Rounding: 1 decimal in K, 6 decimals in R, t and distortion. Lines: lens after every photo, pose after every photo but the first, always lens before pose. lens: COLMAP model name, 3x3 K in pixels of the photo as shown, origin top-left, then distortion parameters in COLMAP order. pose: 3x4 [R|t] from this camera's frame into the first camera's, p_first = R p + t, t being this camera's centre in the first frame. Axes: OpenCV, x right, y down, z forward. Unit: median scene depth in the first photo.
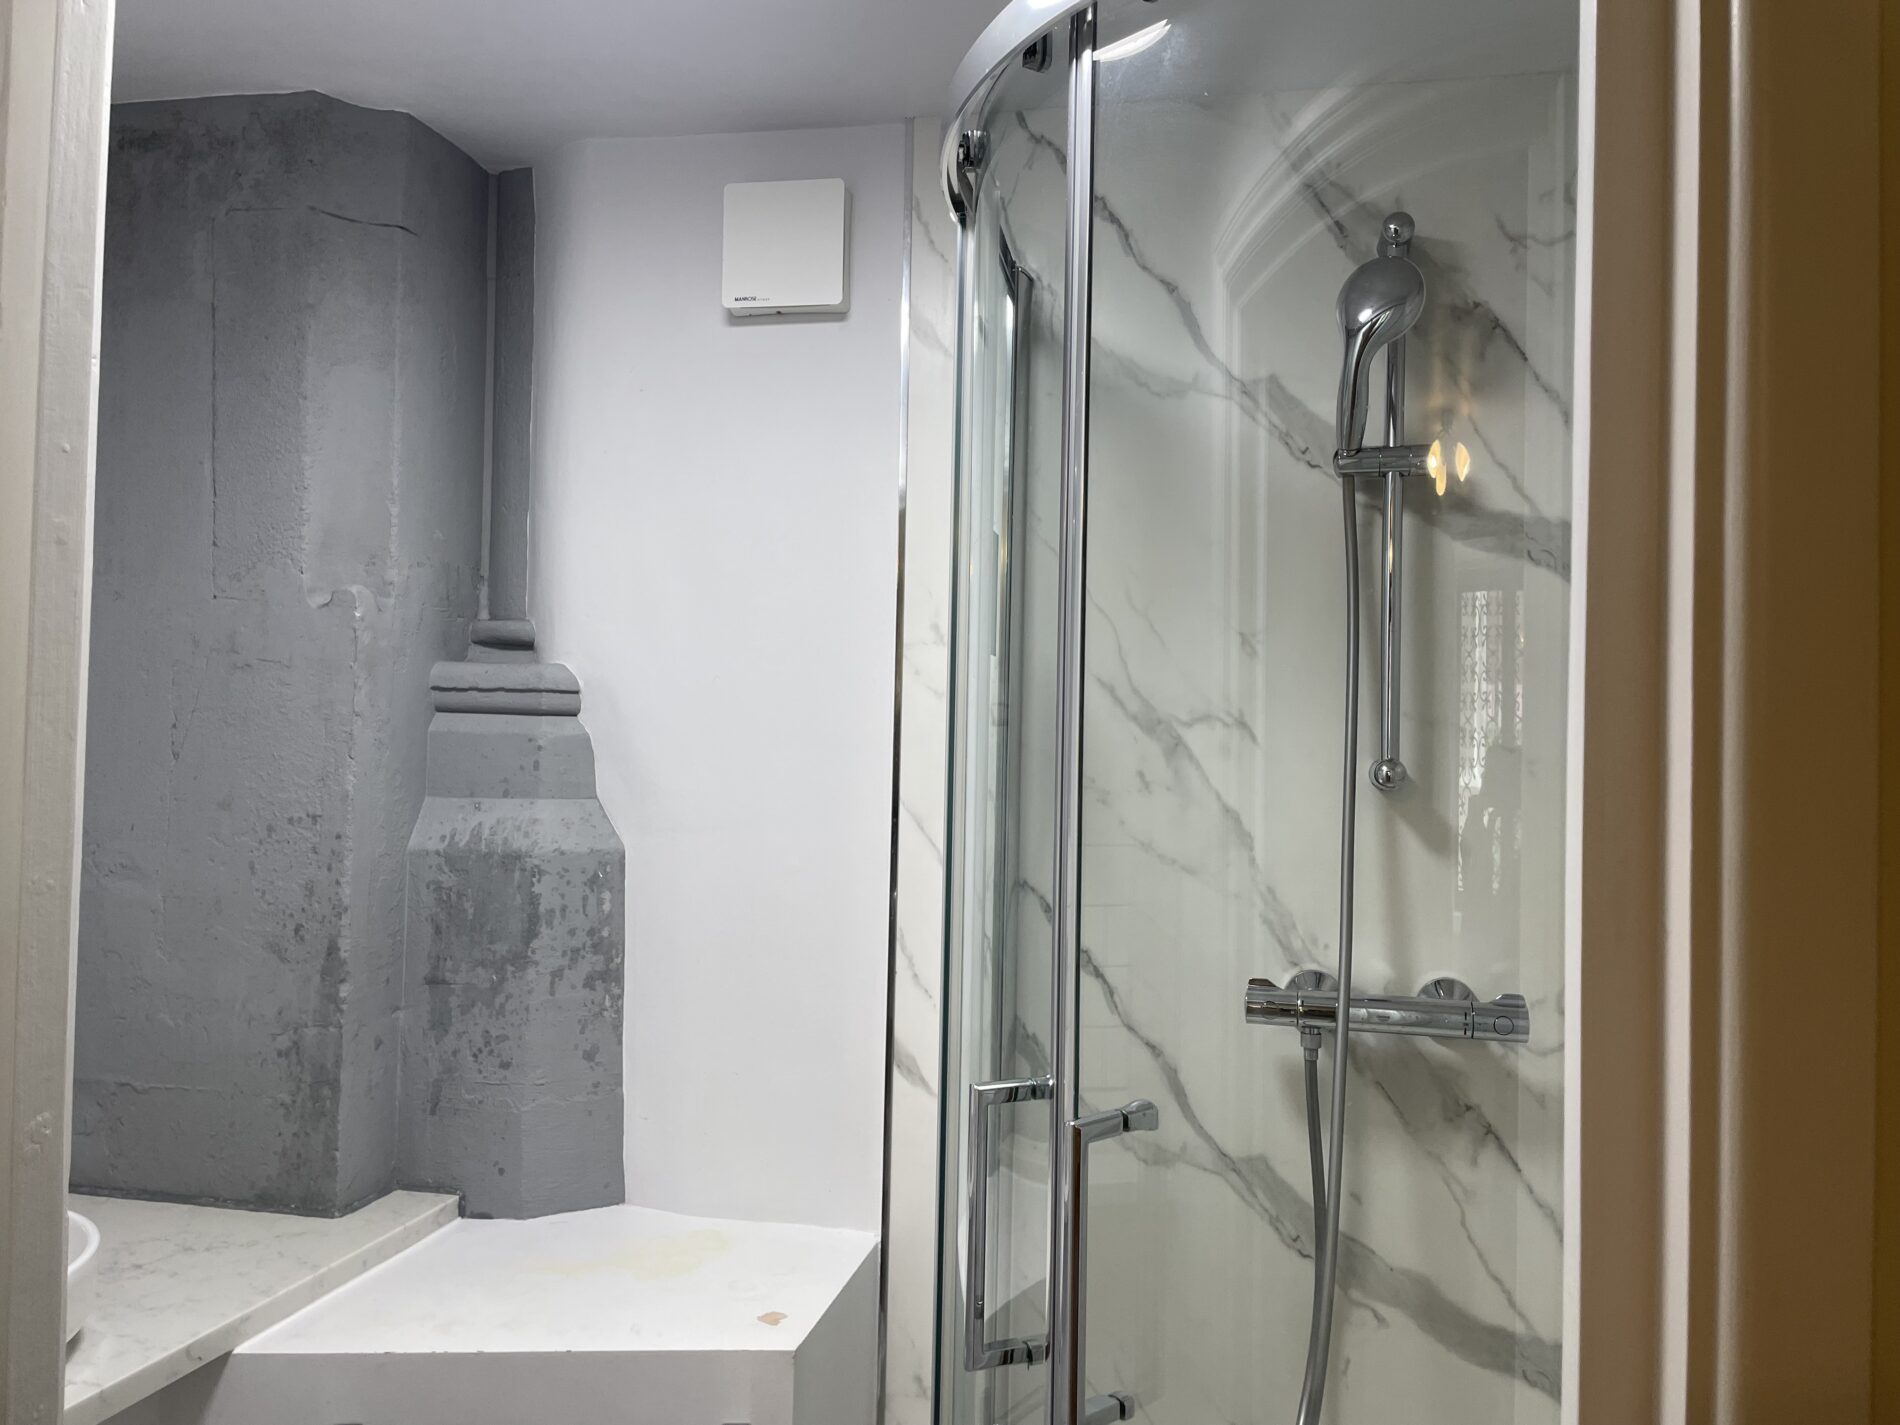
lens RADIAL K [[1442.2, 0, 956.3], [0, 1442.2, 710.8], [0, 0, 1]] dist [0.029178, -0.016629]
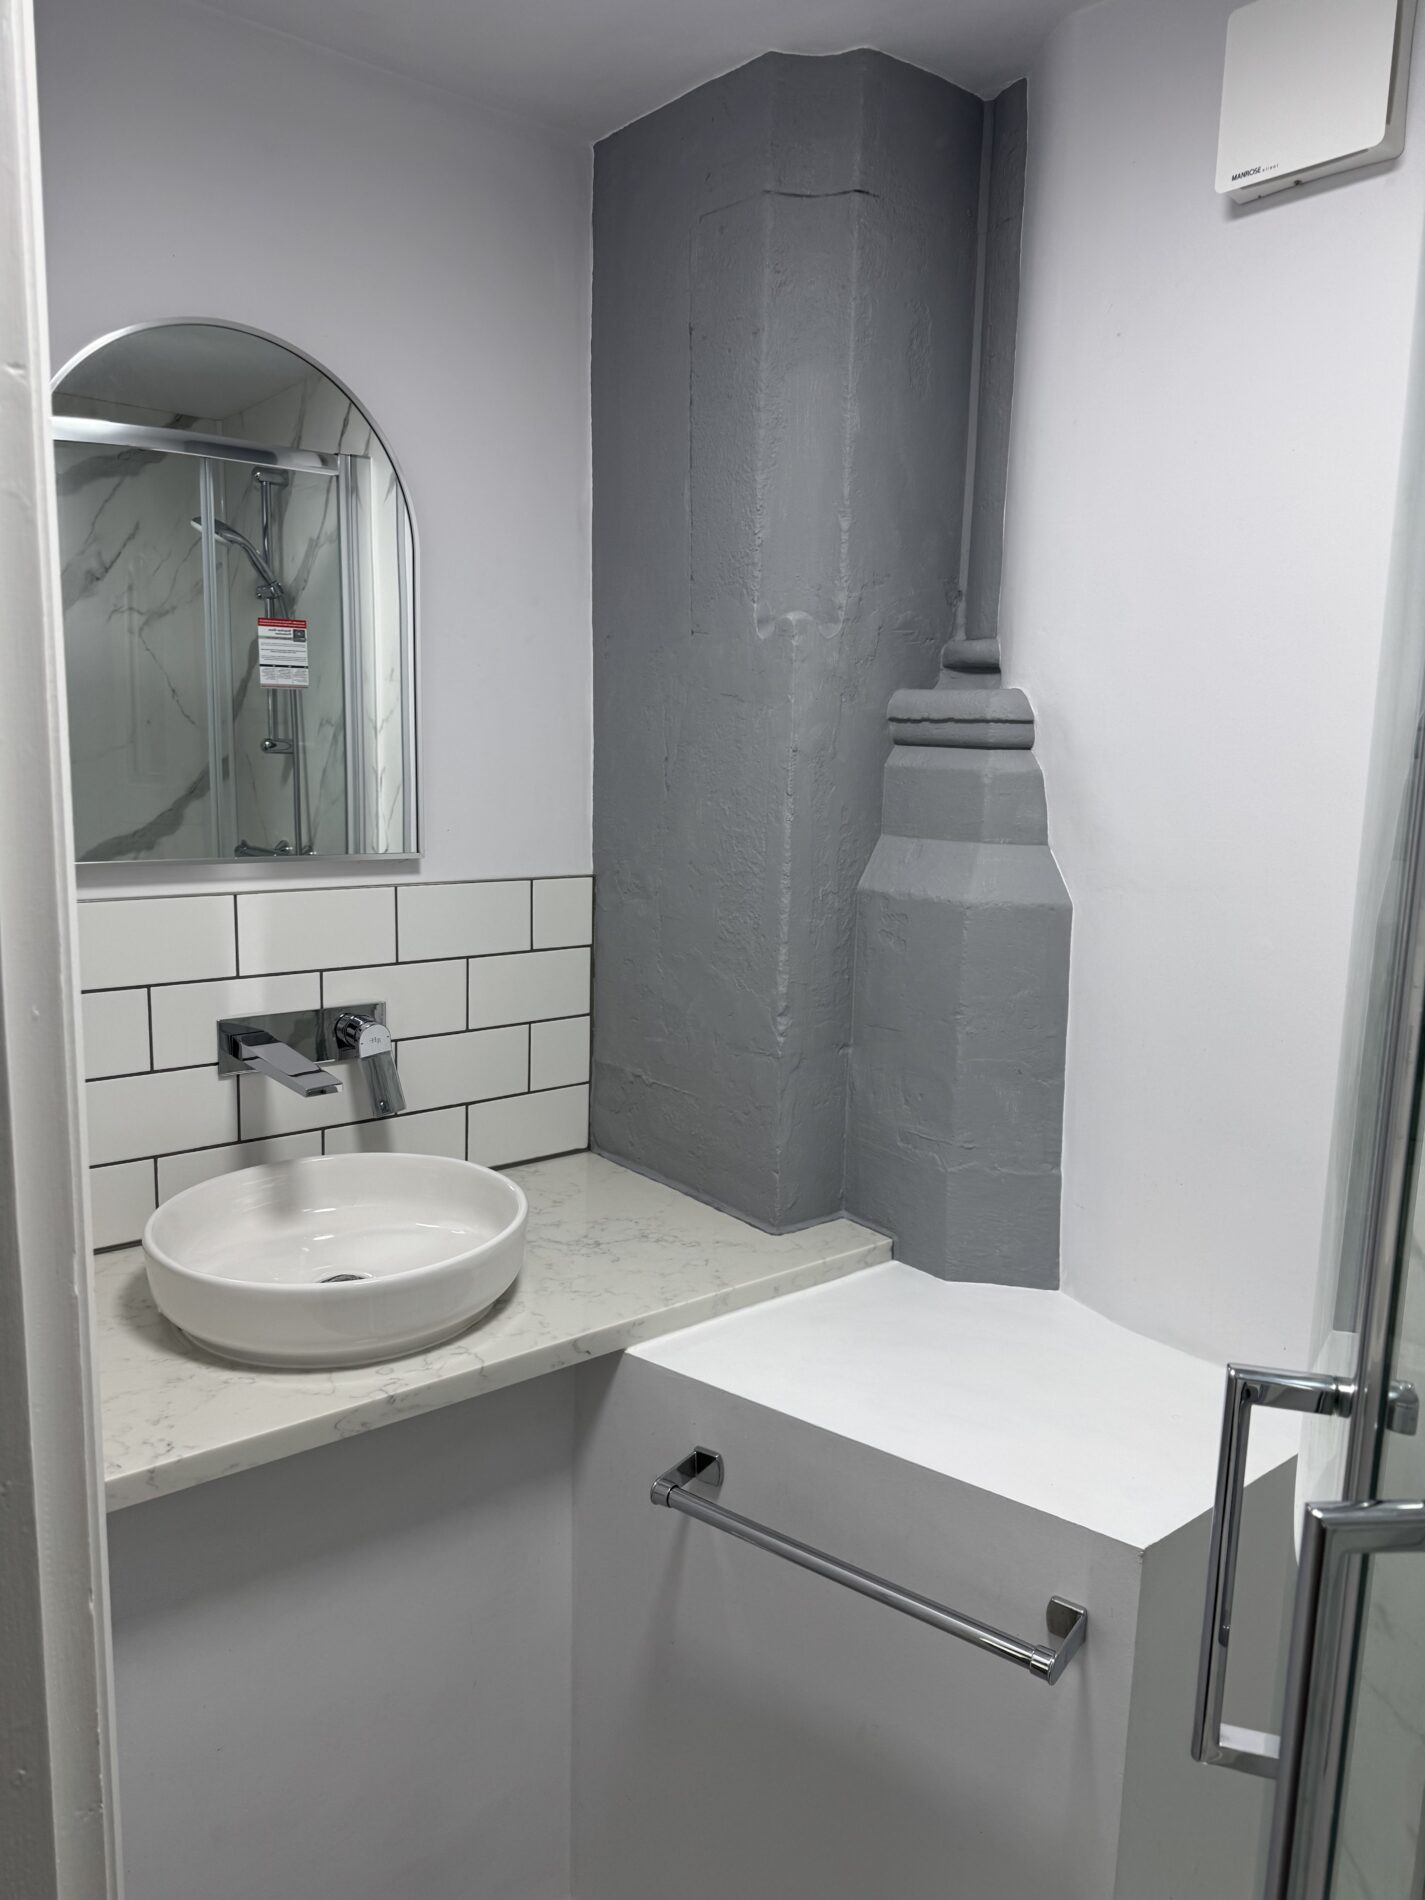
lens RADIAL K [[1341.0, 0, 638.2], [0, 1341.0, 976.4], [0, 0, 1]] dist [0.042019, -0.060494]
pose [[0.772426, 0.108792, -0.625718, 0.080523], [0.007592, 0.983567, 0.180382, -0.010498], [0.635060, -0.144082, 0.758907, 0.216661]]
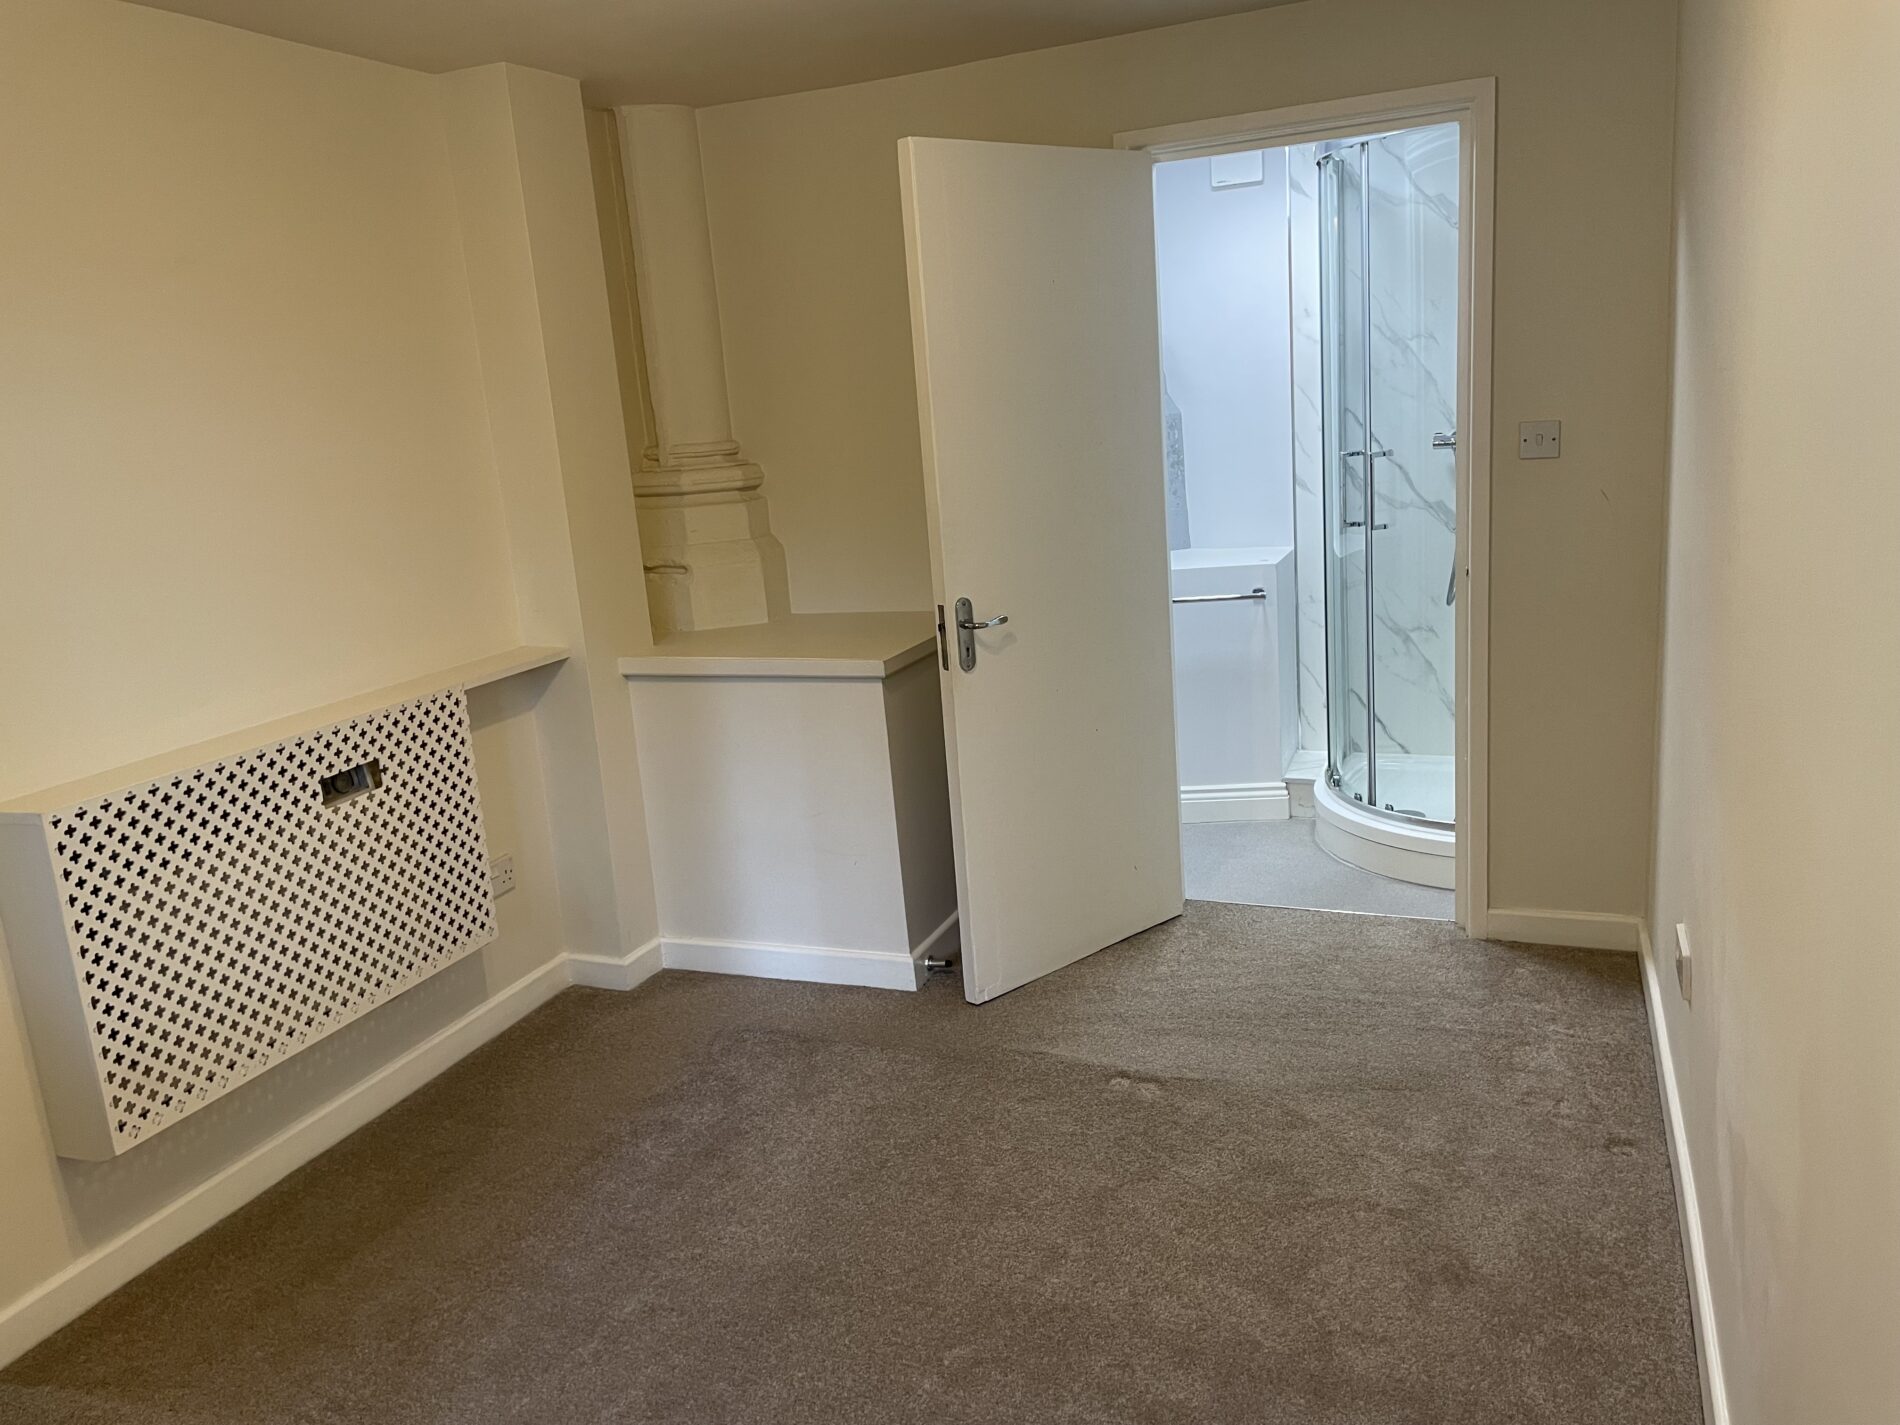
lens RADIAL K [[1442.2, 0, 950.6], [0, 1442.2, 713.0], [0, 0, 1]] dist [0.029178, -0.016629]
pose [[0.978990, -0.053711, -0.196707, -0.151904], [0.100903, 0.965899, 0.238448, -0.040341], [0.177192, -0.253286, 0.951025, -1.584329]]
